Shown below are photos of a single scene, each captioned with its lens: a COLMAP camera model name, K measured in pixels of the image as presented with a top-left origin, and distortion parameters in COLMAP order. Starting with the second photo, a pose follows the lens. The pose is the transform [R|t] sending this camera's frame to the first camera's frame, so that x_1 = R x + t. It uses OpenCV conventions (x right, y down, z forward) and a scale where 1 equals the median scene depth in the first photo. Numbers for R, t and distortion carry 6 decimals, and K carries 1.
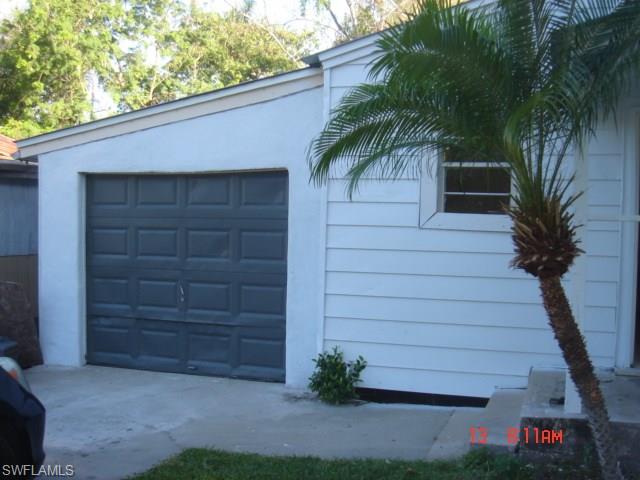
lens RADIAL K [[756.5, 0, 319.6], [0, 756.5, 255.3], [0, 0, 1]] dist [-0.146381, 0.068756]
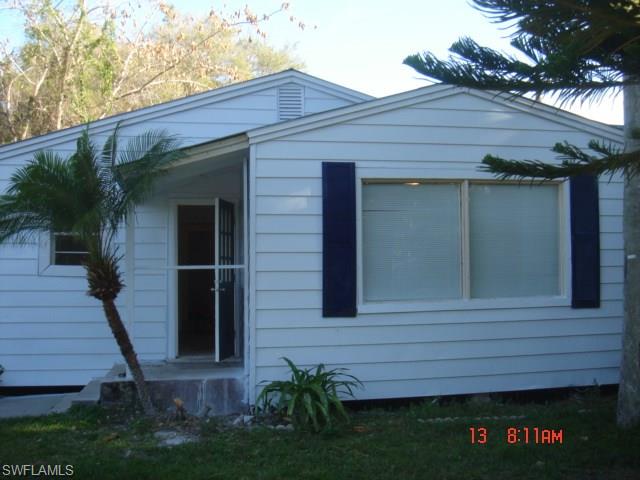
lens RADIAL K [[756.5, 0, 319.6], [0, 756.5, 255.3], [0, 0, 1]] dist [-0.146381, 0.068756]
pose [[0.885891, -0.011650, 0.463747, -0.088362], [0.039838, 0.997902, -0.051032, 0.033154], [-0.462180, 0.063684, 0.884497, -0.894697]]
